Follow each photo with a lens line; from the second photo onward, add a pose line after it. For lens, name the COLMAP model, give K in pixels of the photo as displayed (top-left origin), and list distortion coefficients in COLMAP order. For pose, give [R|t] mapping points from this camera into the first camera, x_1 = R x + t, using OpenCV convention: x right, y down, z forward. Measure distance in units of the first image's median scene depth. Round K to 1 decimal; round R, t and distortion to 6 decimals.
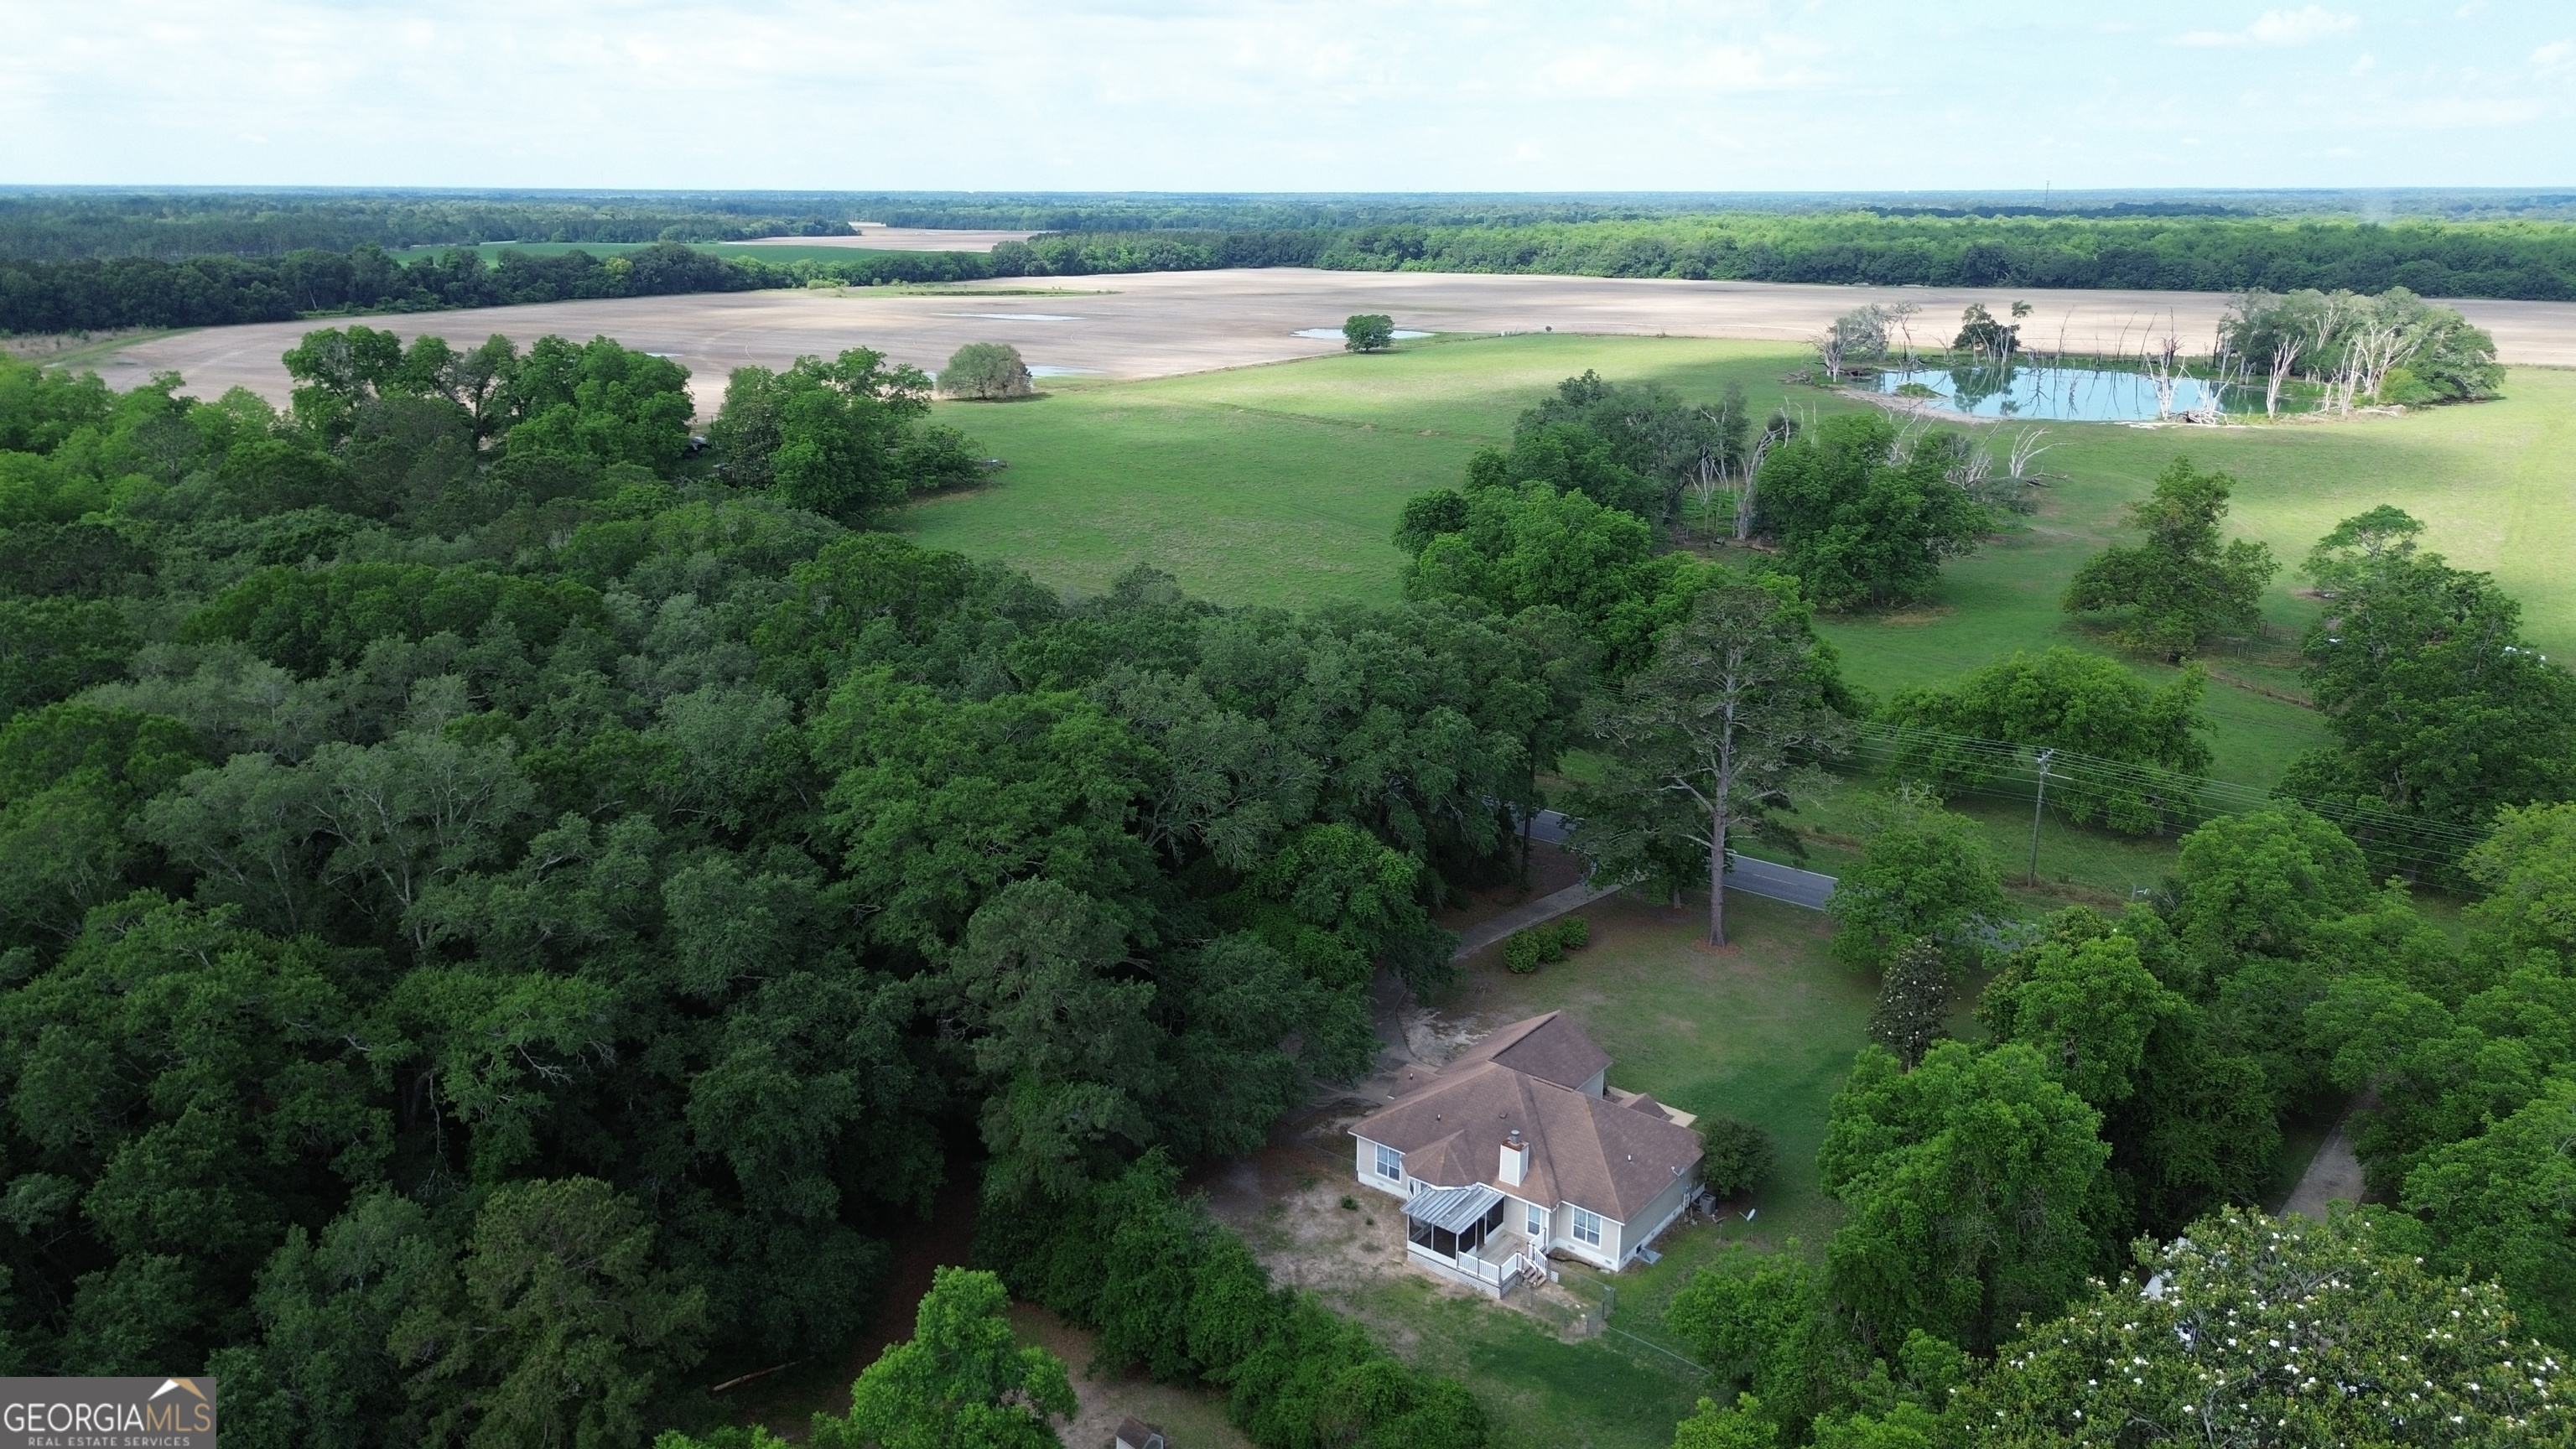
lens RADIAL K [[1794.9, 0, 1288.0], [0, 1794.9, 724.5], [0, 0, 1]] dist [0.065700, -0.059371]
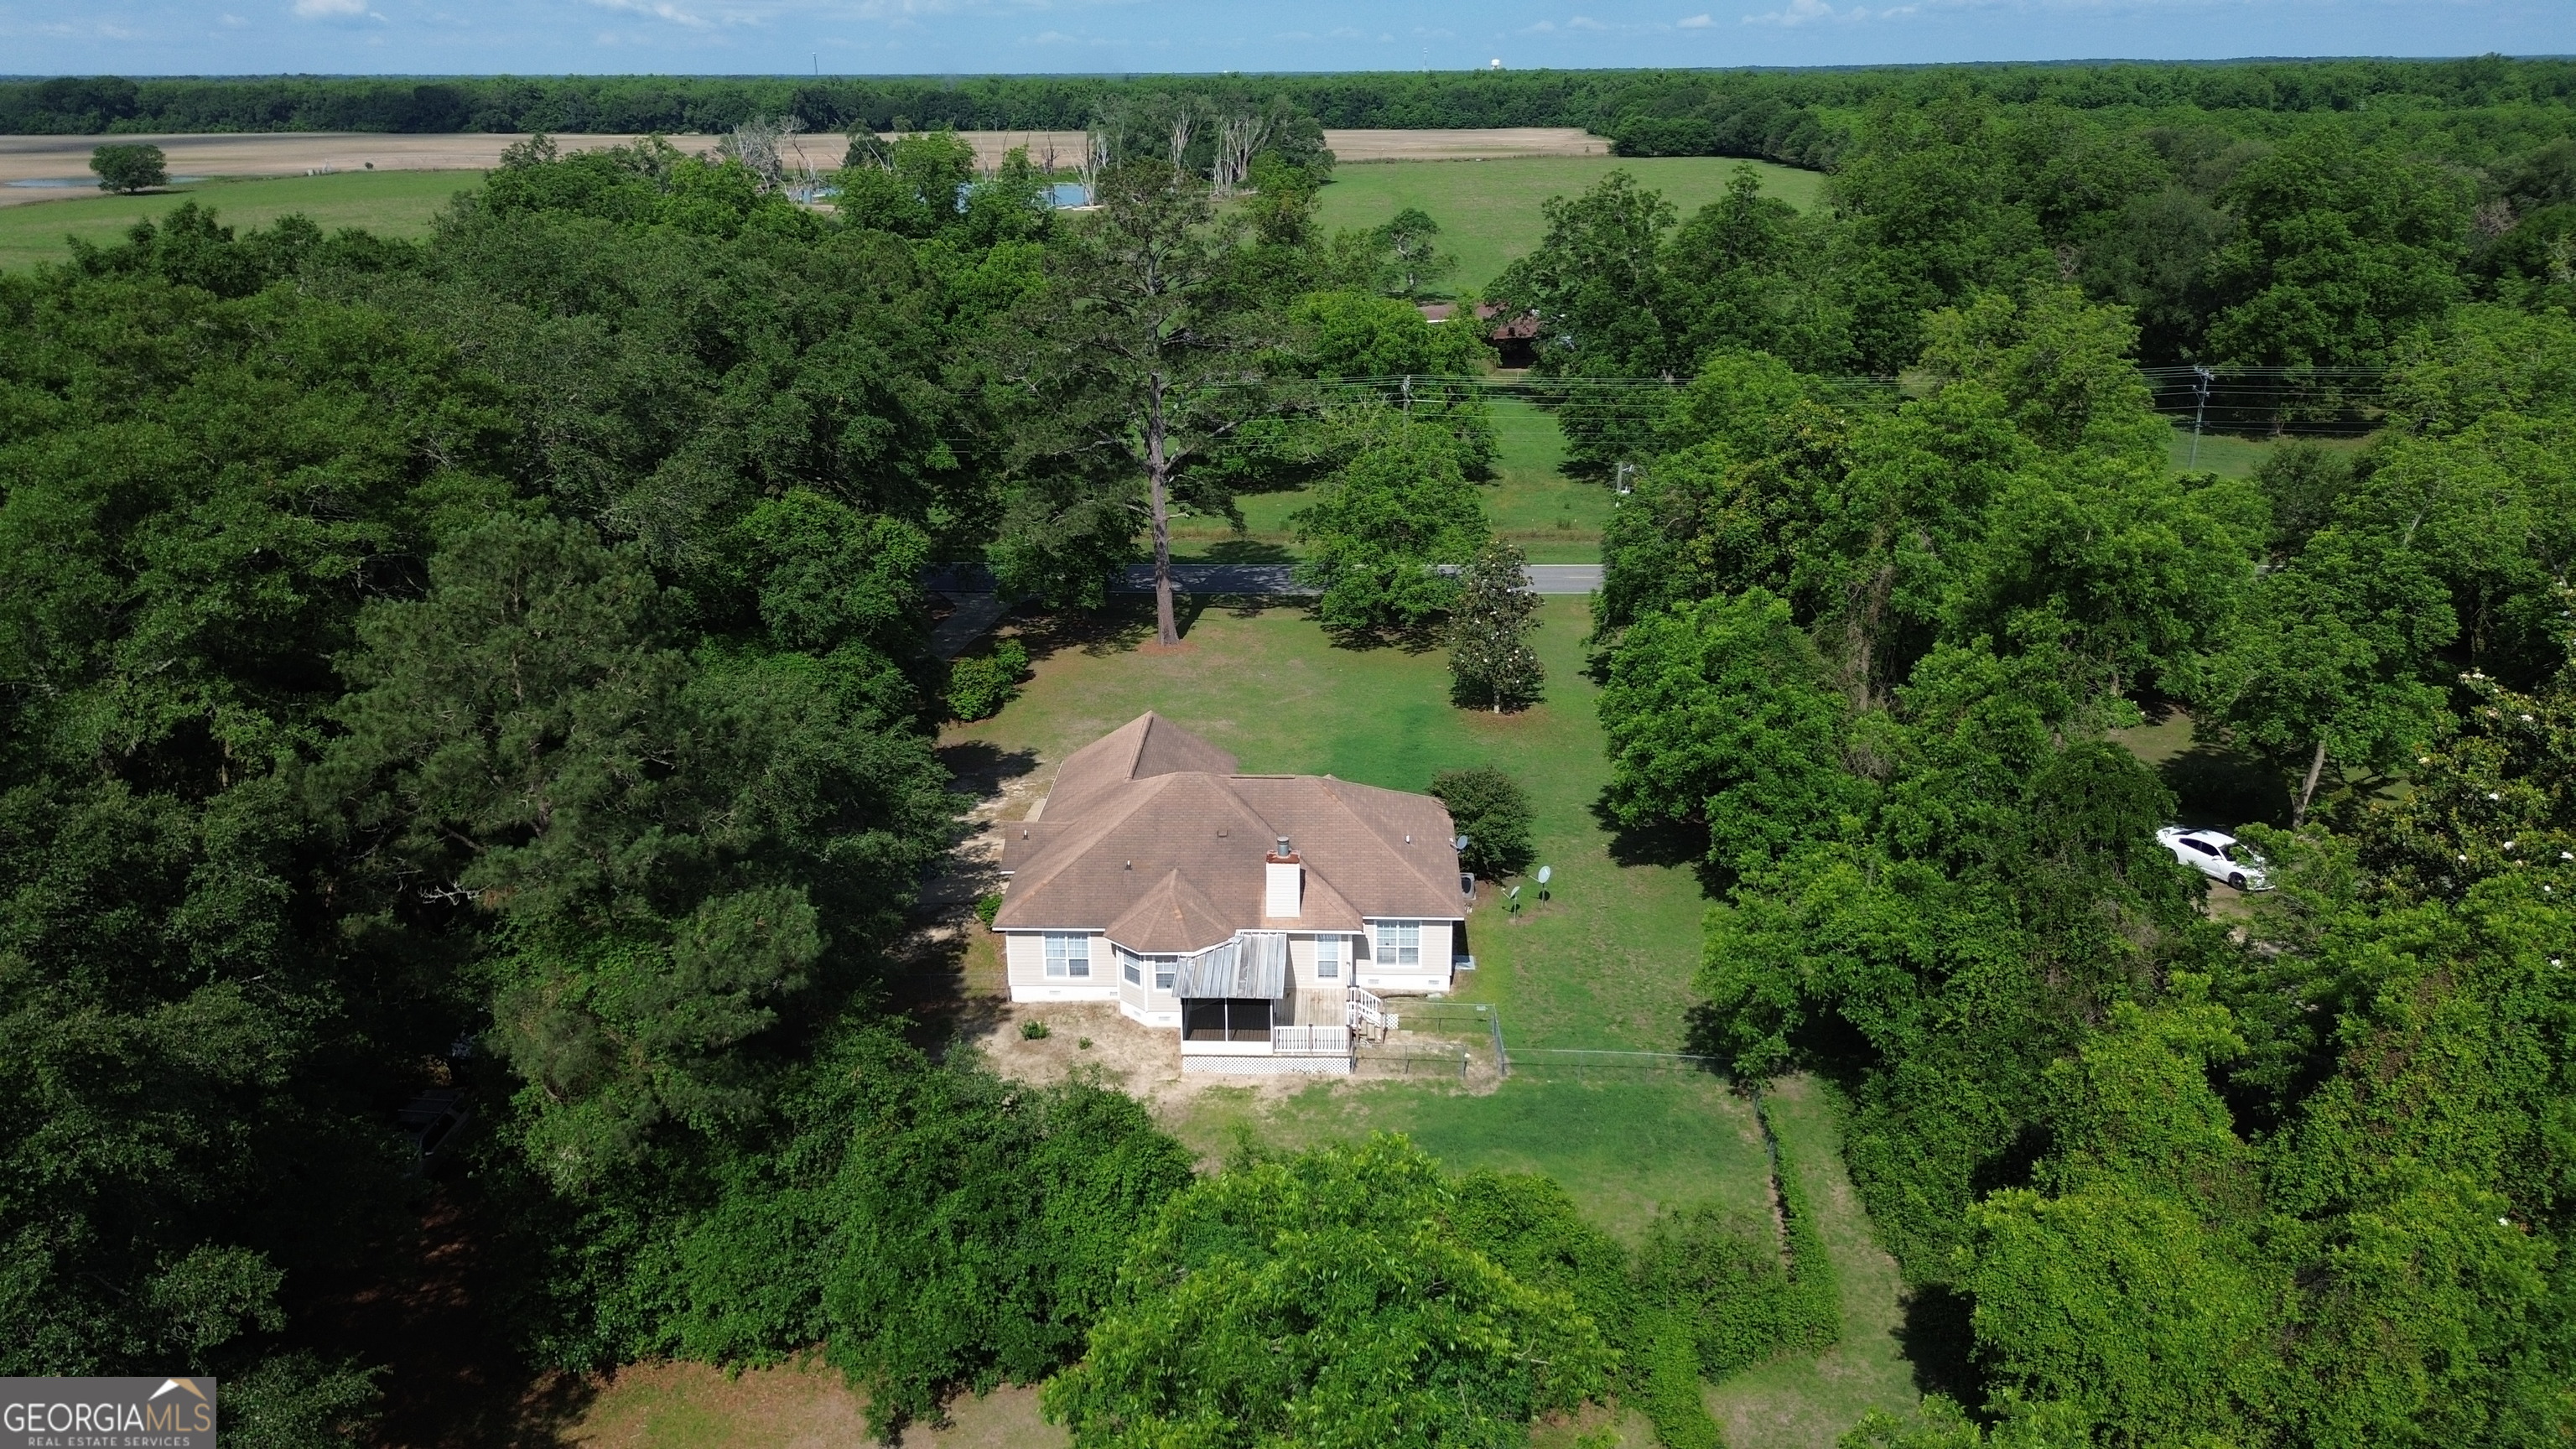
lens RADIAL K [[1794.9, 0, 1288.0], [0, 1794.9, 724.5], [0, 0, 1]] dist [0.065700, -0.059371]
pose [[0.809435, -0.204978, 0.550272, -0.218326], [0.172273, 0.978755, 0.111179, 0.105970], [-0.561371, 0.004805, 0.827550, 0.428208]]
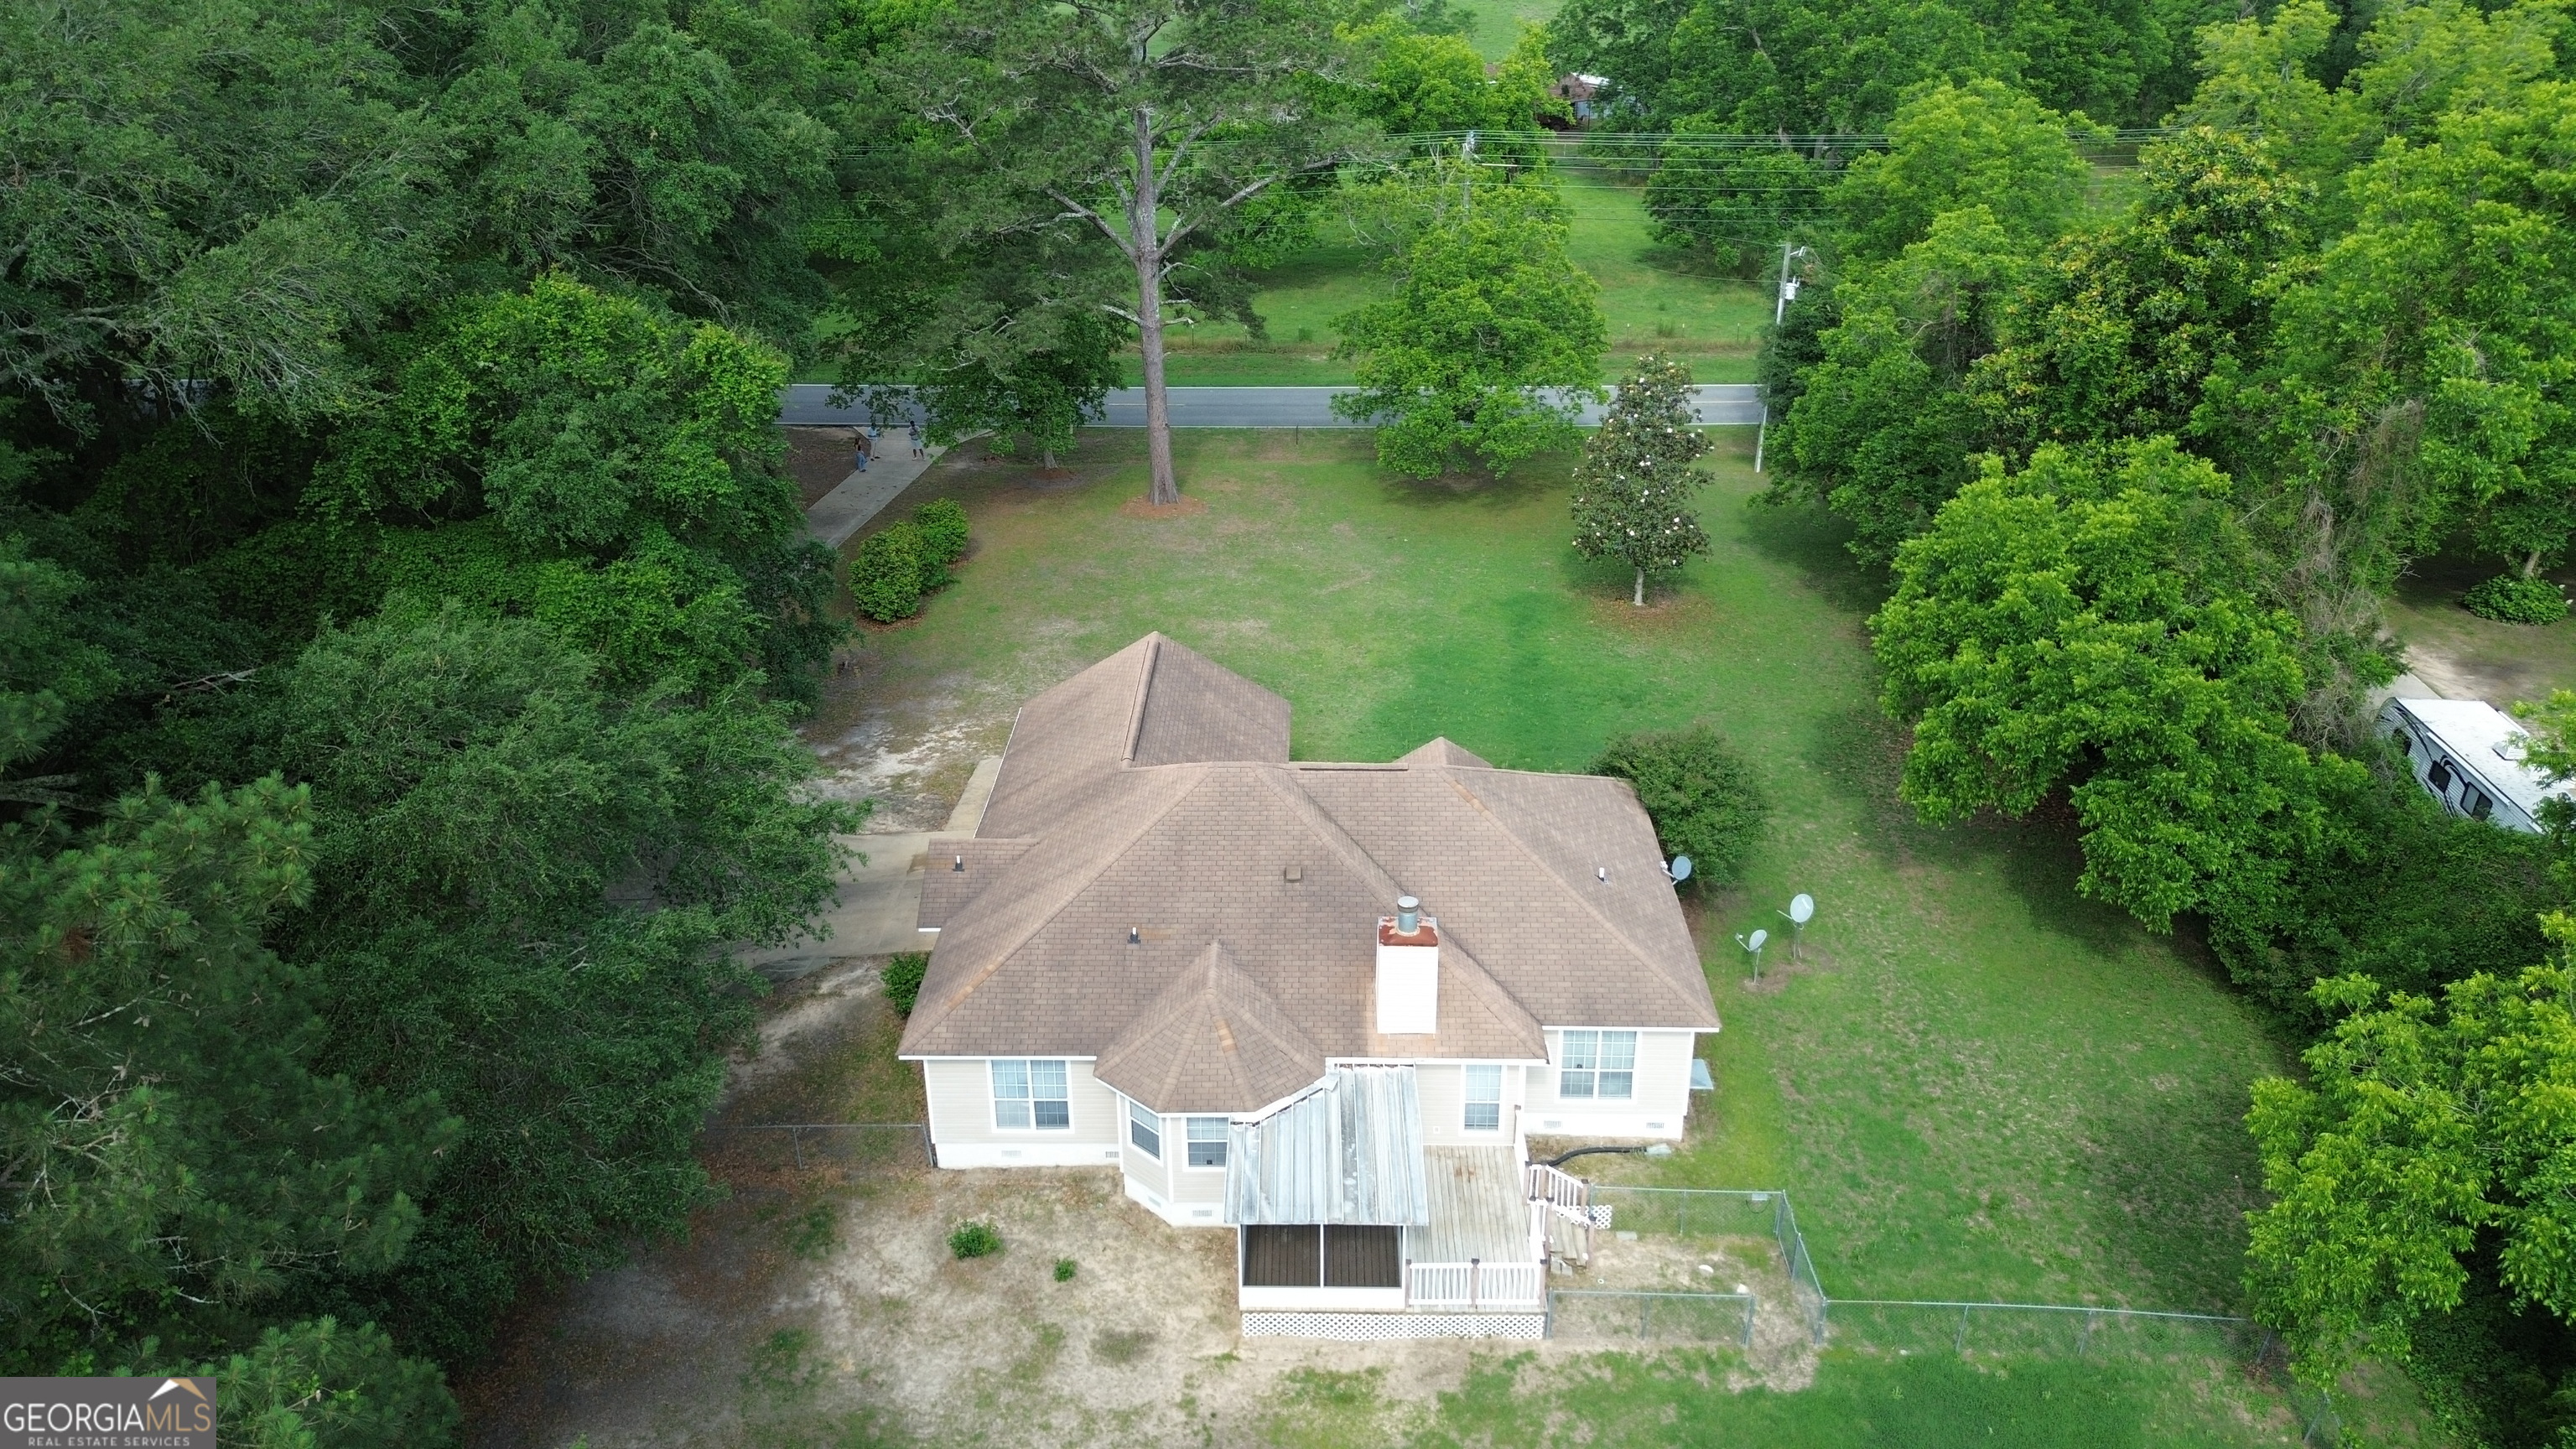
lens RADIAL K [[1807.8, 0, 1288.0], [0, 1807.8, 724.5], [0, 0, 1]] dist [0.032683, -0.001220]
pose [[0.798438, -0.266853, 0.539709, -0.083706], [0.176030, 0.960709, 0.214596, 0.099777], [-0.575769, -0.076337, 0.814041, 0.676970]]
